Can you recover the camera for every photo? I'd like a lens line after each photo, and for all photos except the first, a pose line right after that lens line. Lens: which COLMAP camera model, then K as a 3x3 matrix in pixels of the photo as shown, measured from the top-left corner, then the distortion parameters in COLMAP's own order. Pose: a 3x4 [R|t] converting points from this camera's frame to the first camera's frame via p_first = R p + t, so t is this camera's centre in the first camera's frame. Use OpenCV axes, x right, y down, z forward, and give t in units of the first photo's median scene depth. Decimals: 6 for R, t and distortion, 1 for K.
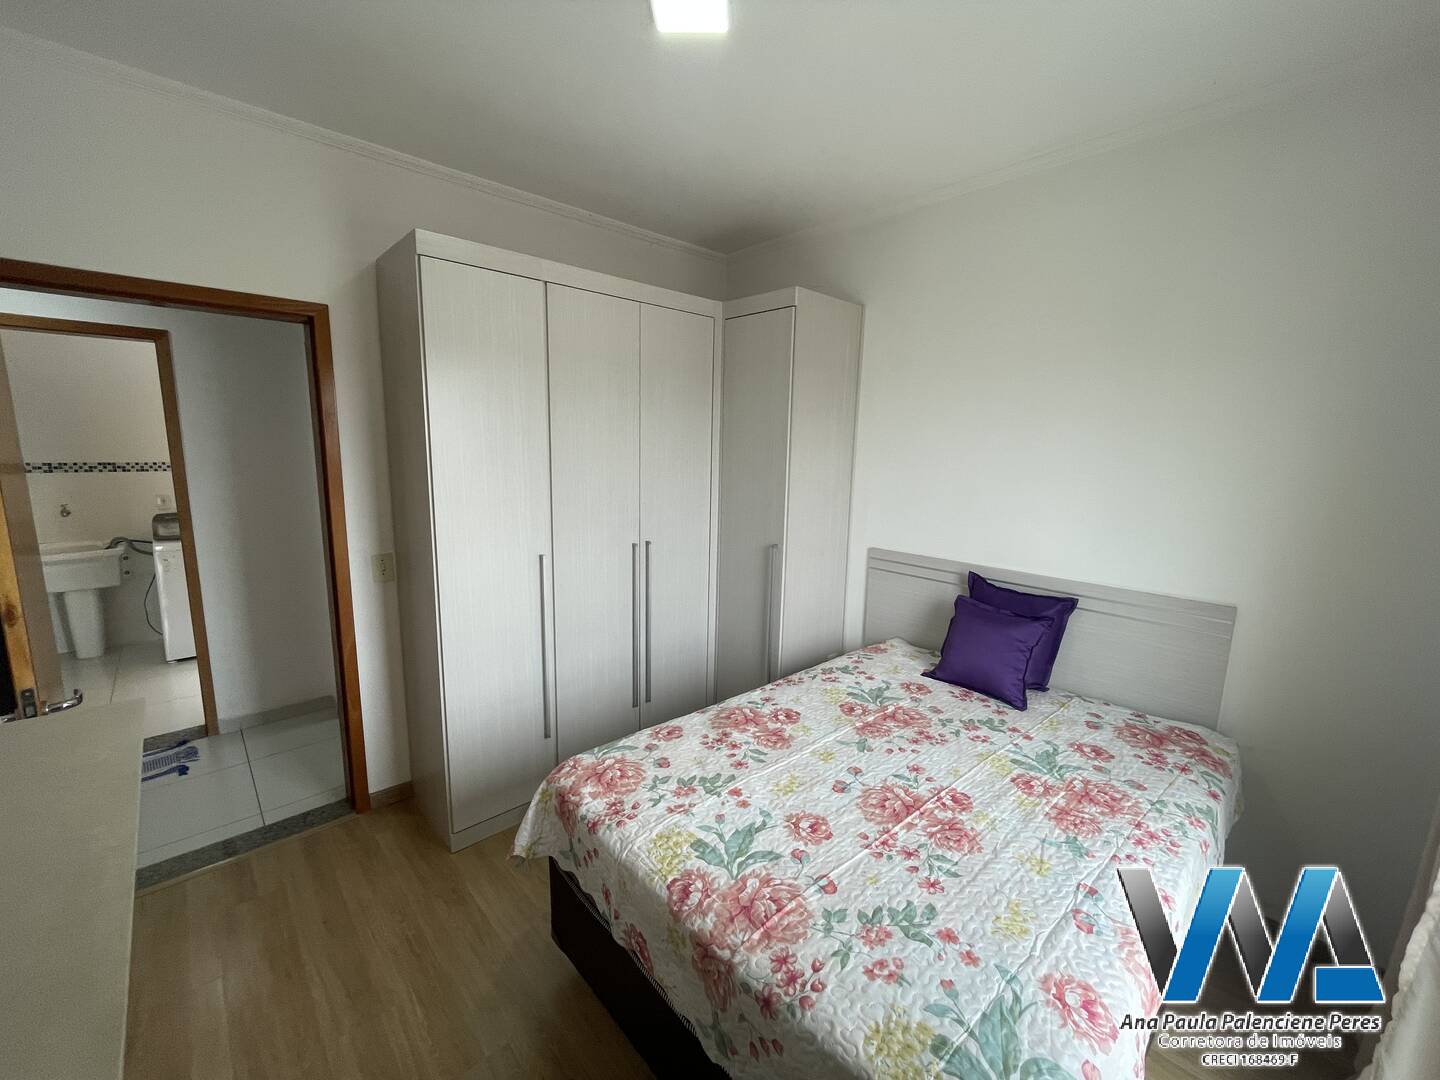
lens RADIAL K [[583.2, 0, 718.1], [0, 583.2, 545.2], [0, 0, 1]] dist [-0.000609, -0.000814]
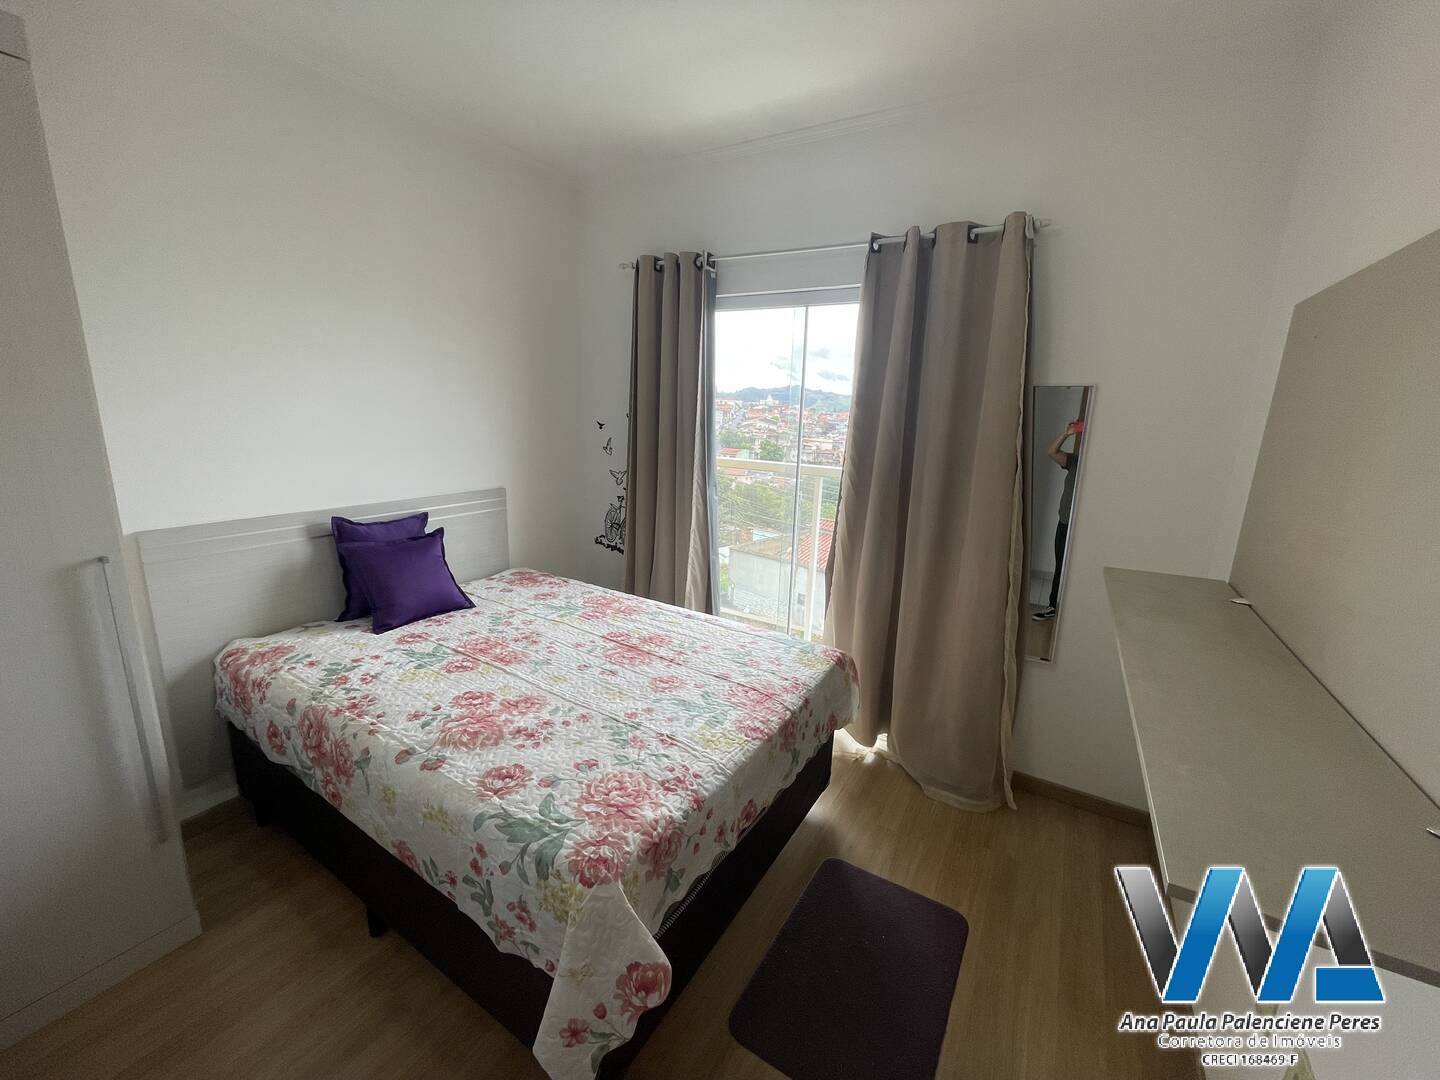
lens RADIAL K [[583.2, 0, 723.6], [0, 583.2, 541.0], [0, 0, 1]] dist [-0.000609, -0.000814]
pose [[-0.283615, -0.242321, 0.927816, -0.761859], [0.130213, 0.948852, 0.287619, -0.130692], [-0.950056, 0.202387, -0.237555, 0.852861]]
